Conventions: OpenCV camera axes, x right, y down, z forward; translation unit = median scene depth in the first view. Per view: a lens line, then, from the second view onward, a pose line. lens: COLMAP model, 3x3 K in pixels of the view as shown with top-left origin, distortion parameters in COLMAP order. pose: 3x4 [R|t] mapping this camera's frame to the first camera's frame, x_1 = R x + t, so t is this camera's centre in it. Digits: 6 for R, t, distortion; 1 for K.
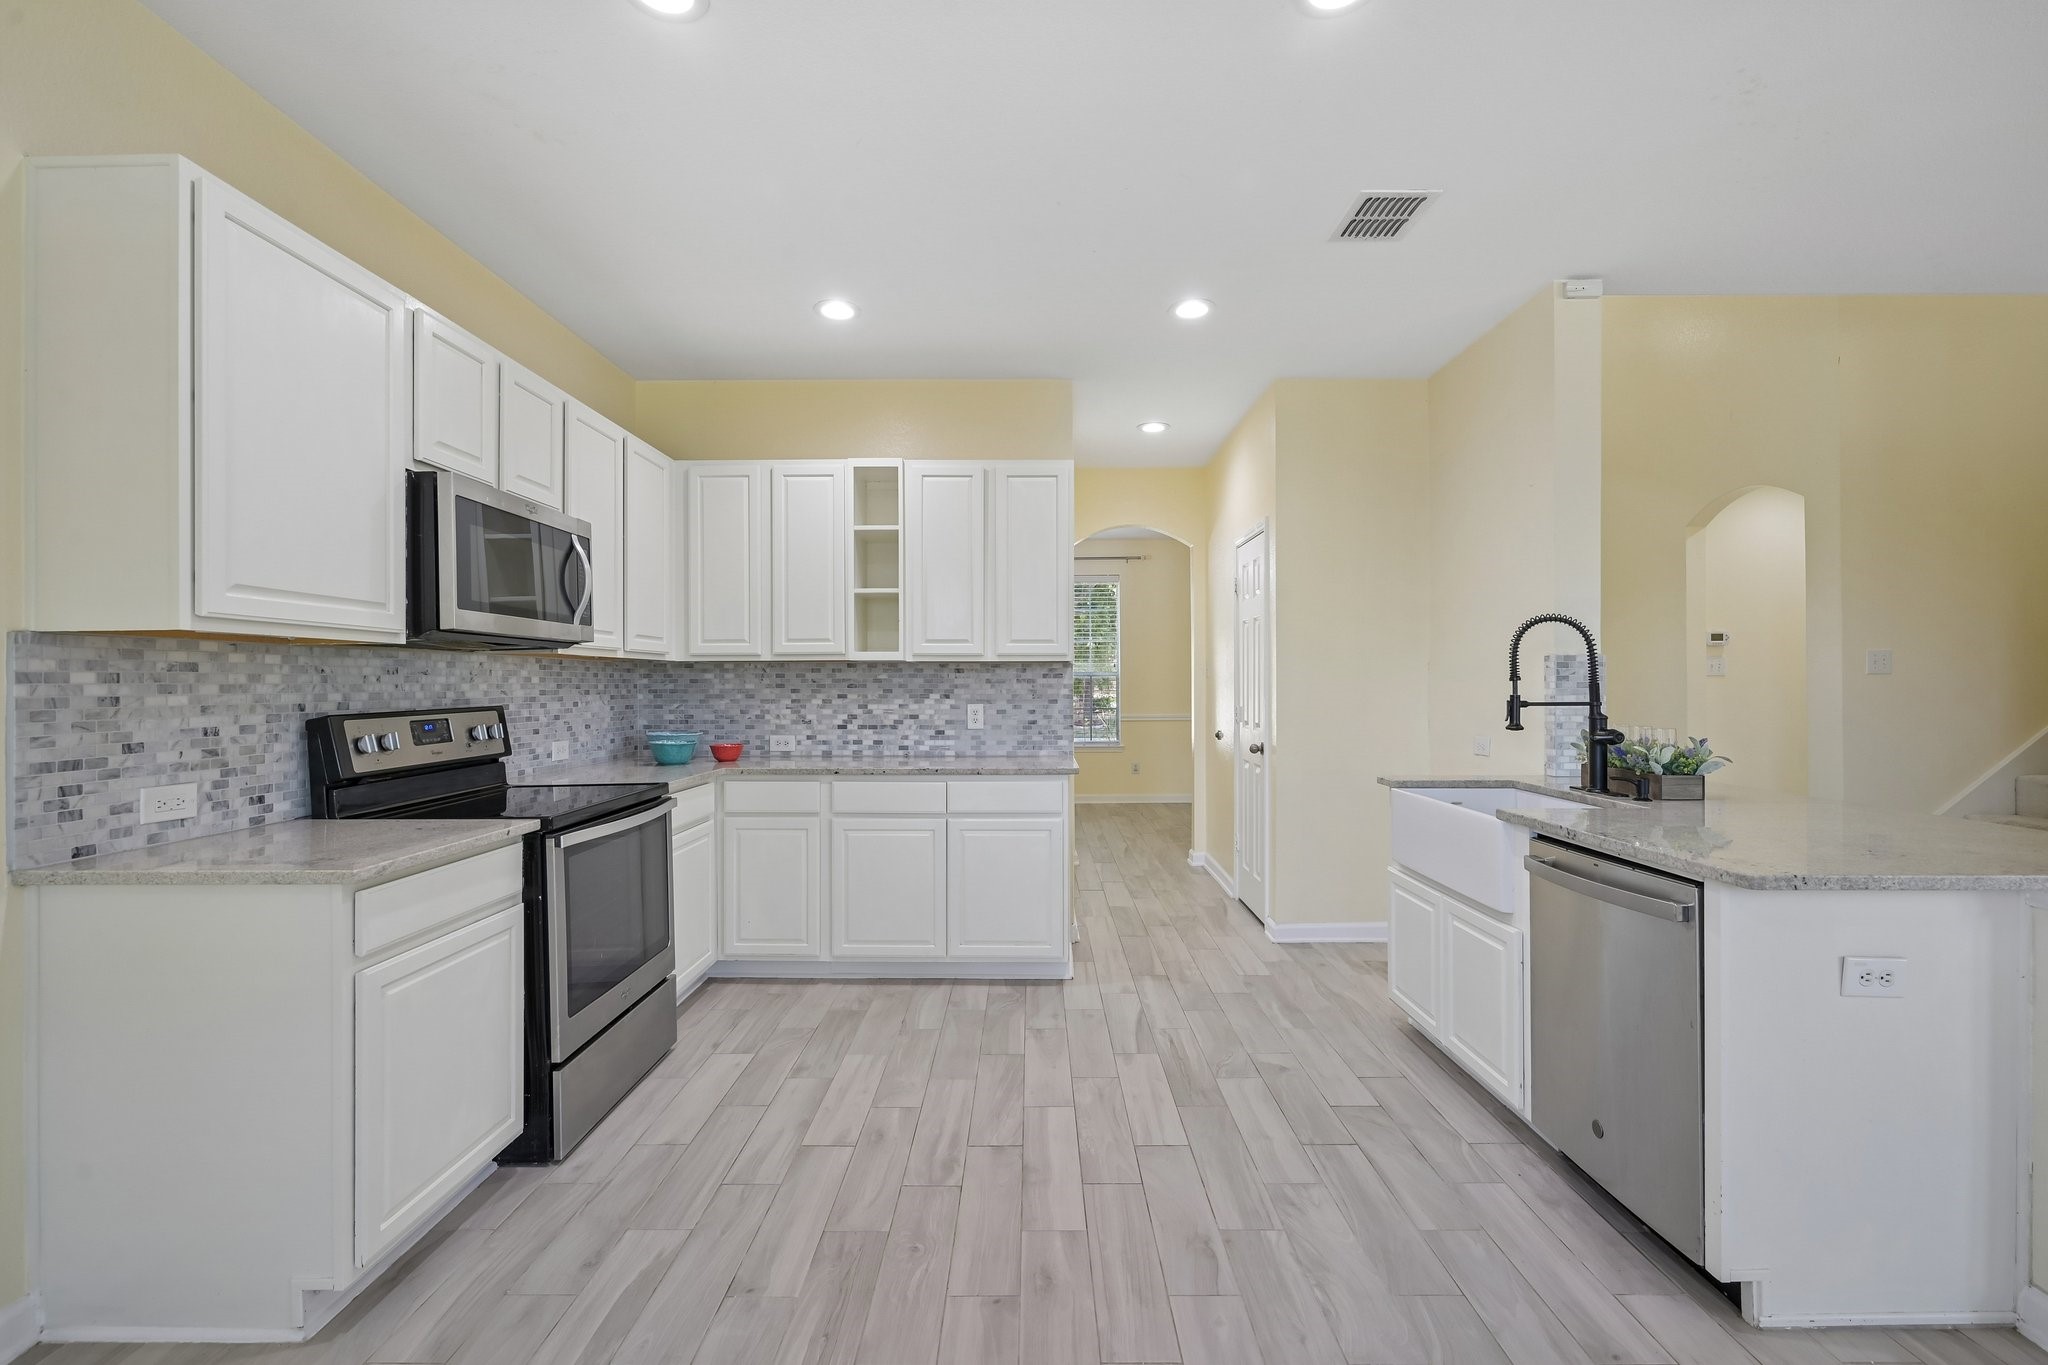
lens RADIAL K [[899.1, 0, 1024.0], [0, 899.1, 682.5], [0, 0, 1]] dist [0.001557, 0.000193]
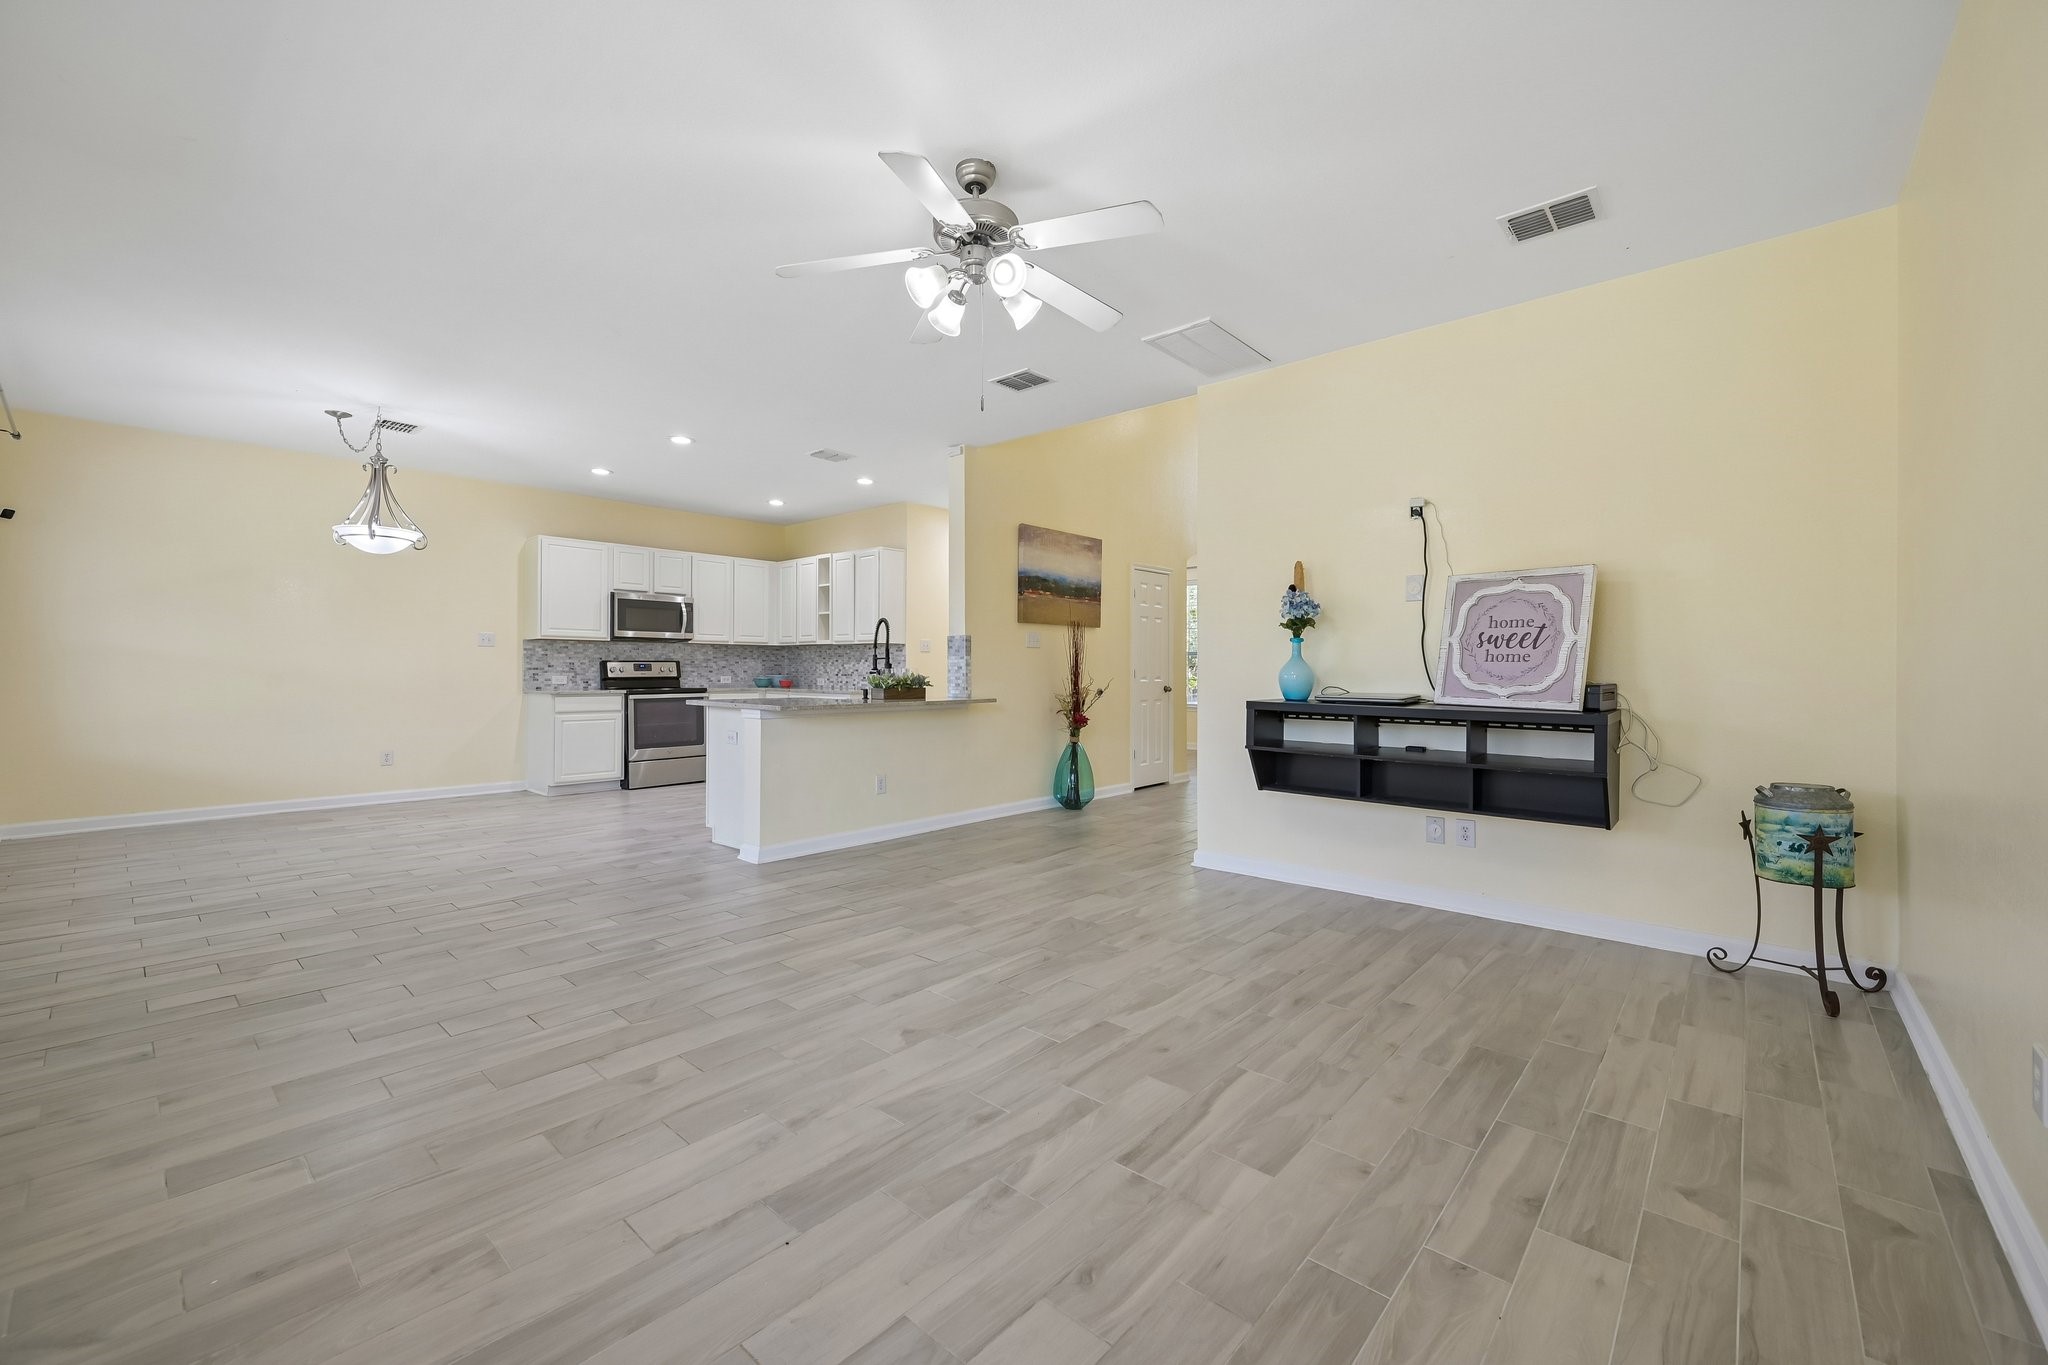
lens RADIAL K [[824.1, 0, 1023.0], [0, 824.1, 674.8], [0, 0, 1]] dist [-0.001229, -0.000067]
pose [[0.749755, 0.009854, -0.661642, 1.882407], [-0.006250, 0.999950, 0.007811, 0.039913], [0.661686, -0.001721, 0.749779, -0.260261]]
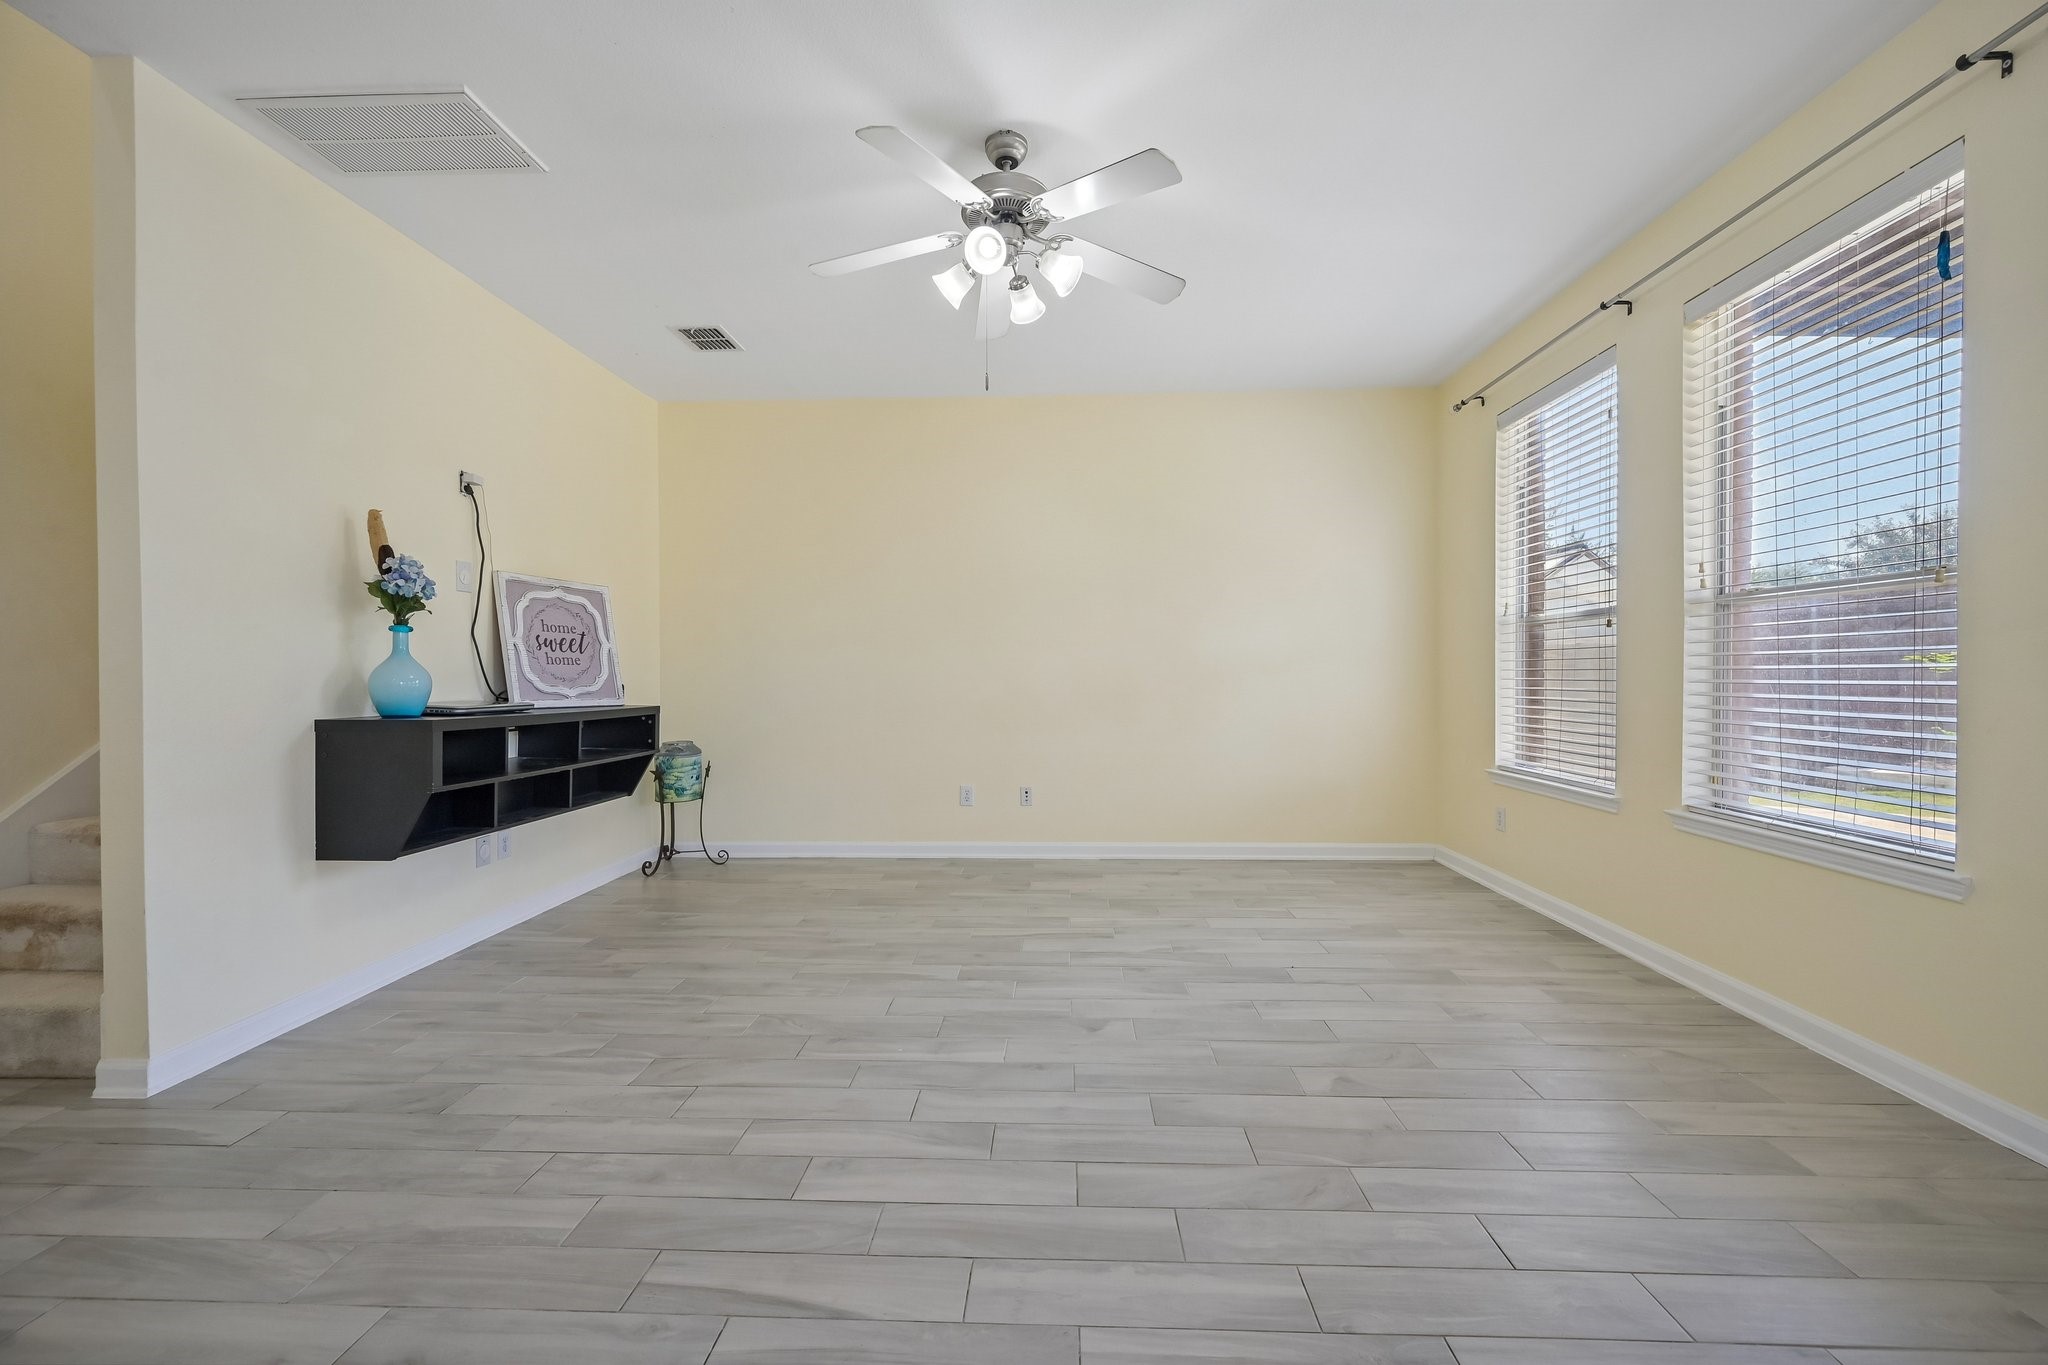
lens RADIAL K [[808.2, 0, 1028.8], [0, 808.2, 690.6], [0, 0, 1]] dist [-0.000305, 0.000227]
pose [[0.033009, -0.017485, 0.999302, 0.566960], [0.003063, 0.999844, 0.017394, 0.045620], [-0.999450, 0.002487, 0.033057, 0.266705]]
